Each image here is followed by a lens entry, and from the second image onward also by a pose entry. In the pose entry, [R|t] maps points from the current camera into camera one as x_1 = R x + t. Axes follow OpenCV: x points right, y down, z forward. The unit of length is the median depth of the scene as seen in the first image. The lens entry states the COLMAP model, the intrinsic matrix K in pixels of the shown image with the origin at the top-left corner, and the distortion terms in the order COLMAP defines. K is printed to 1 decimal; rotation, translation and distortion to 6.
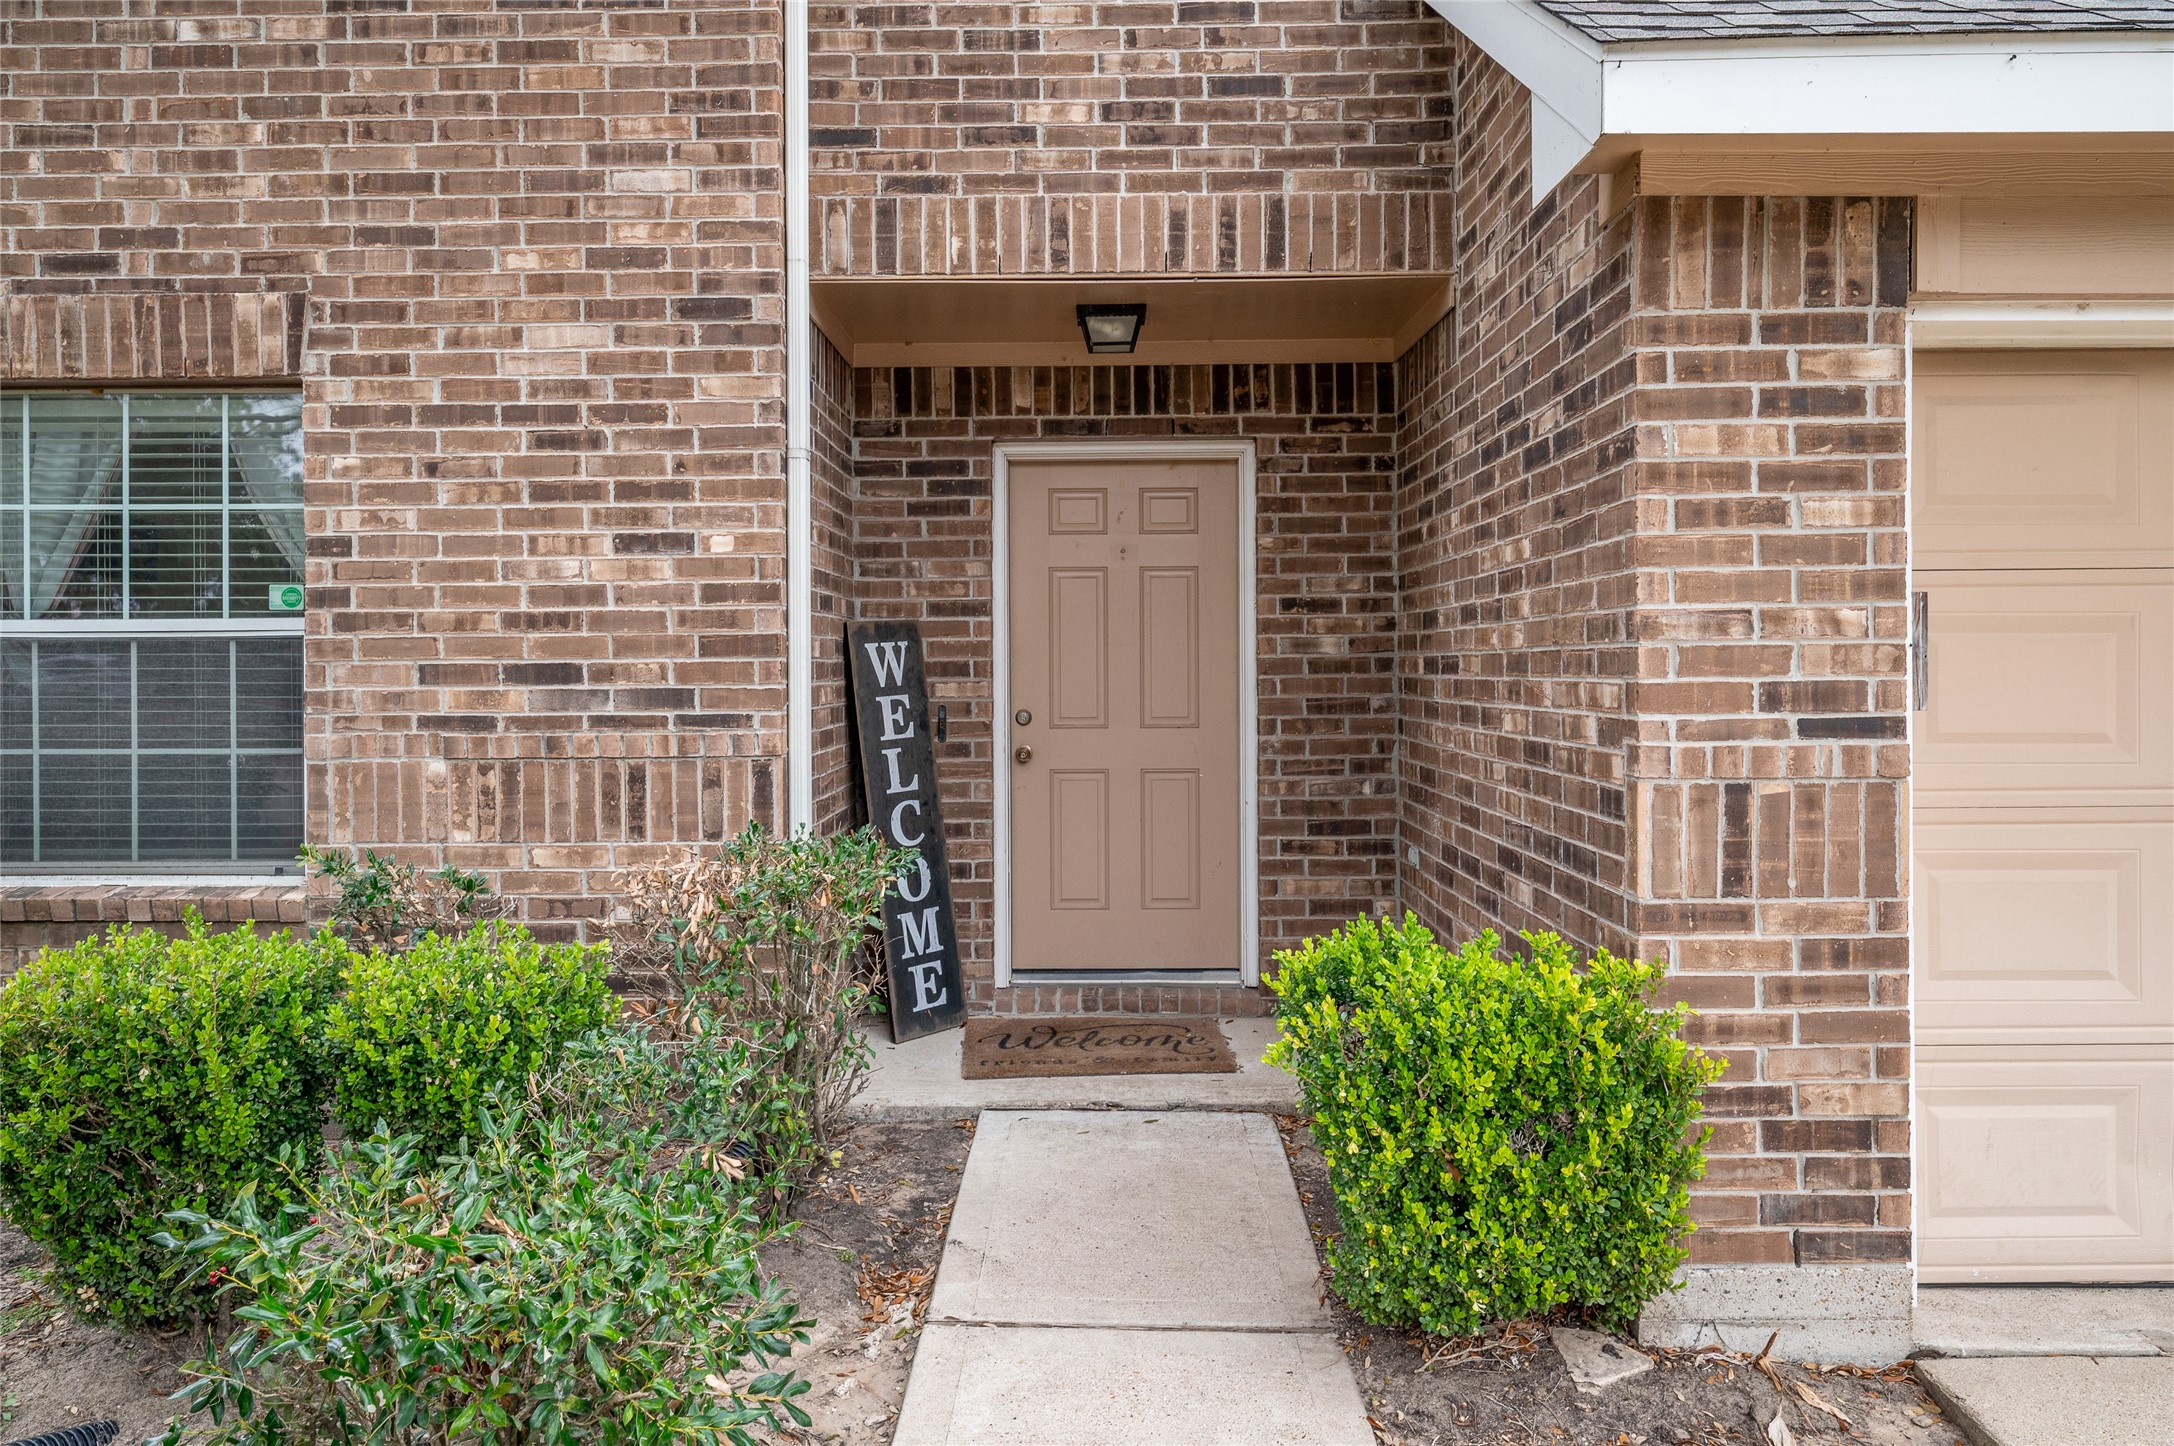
lens RADIAL K [[1391.5, 0, 1087.0], [0, 1391.5, 723.0], [0, 0, 1]] dist [-0.002081, 0.000001]
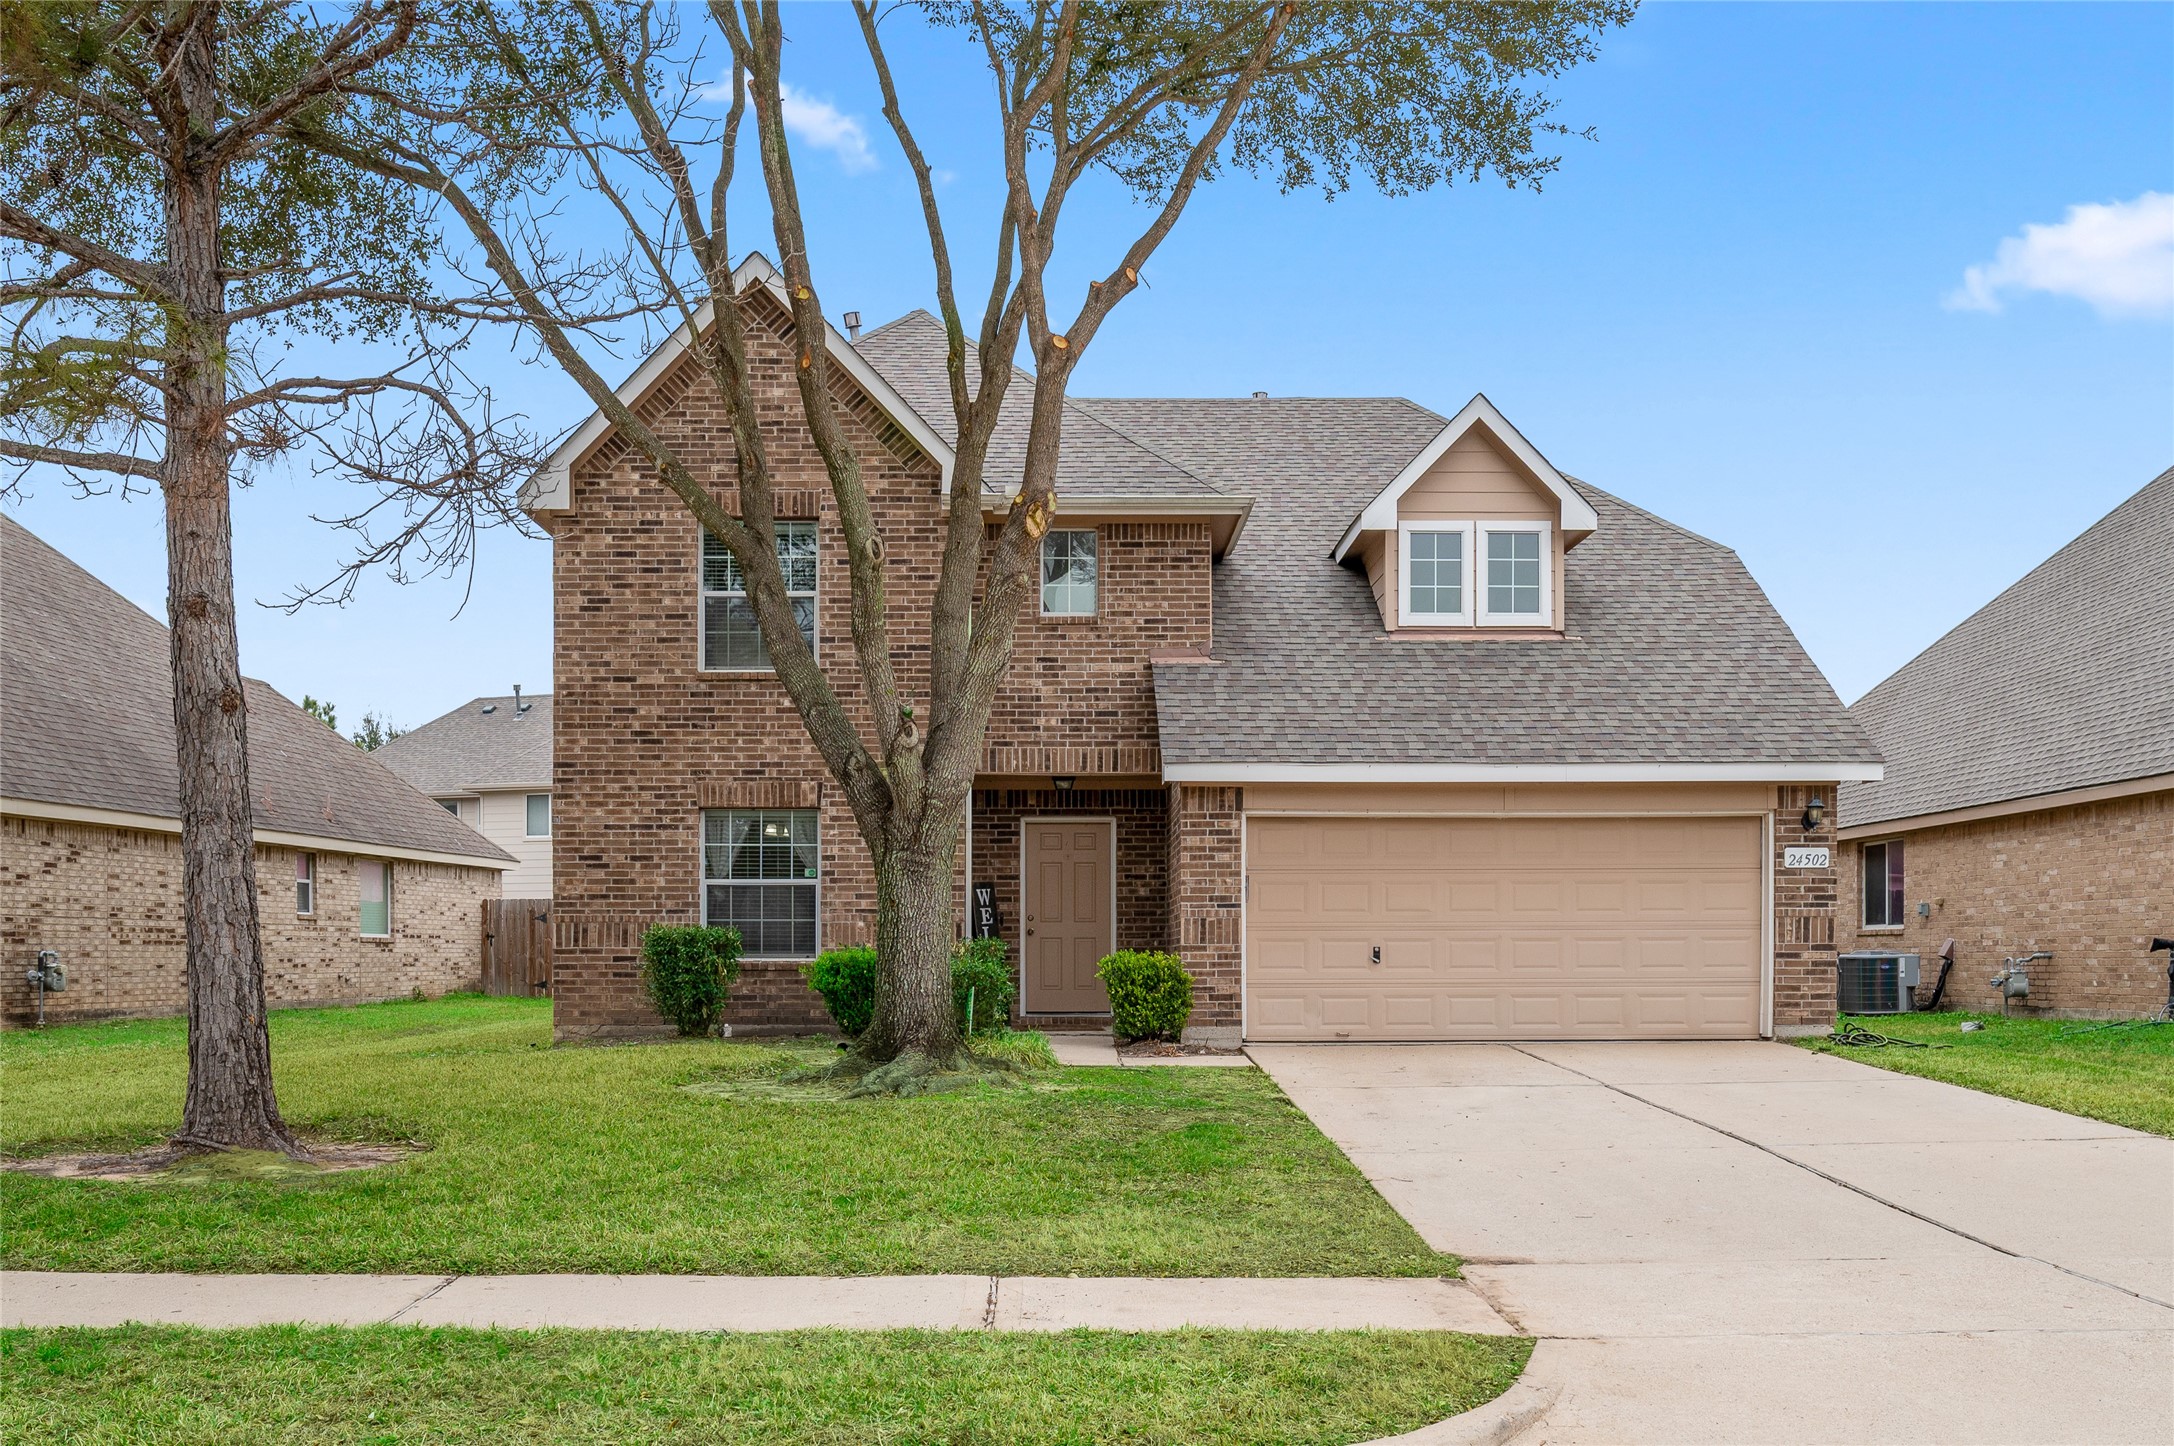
lens RADIAL K [[1449.2, 0, 1074.9], [0, 1449.2, 763.5], [0, 0, 1]] dist [-0.000920, -0.000013]
pose [[0.999724, 0.007709, 0.022205, -0.032620], [-0.004088, 0.987311, -0.158746, 0.194546], [-0.023147, 0.158611, 0.987070, -2.423076]]
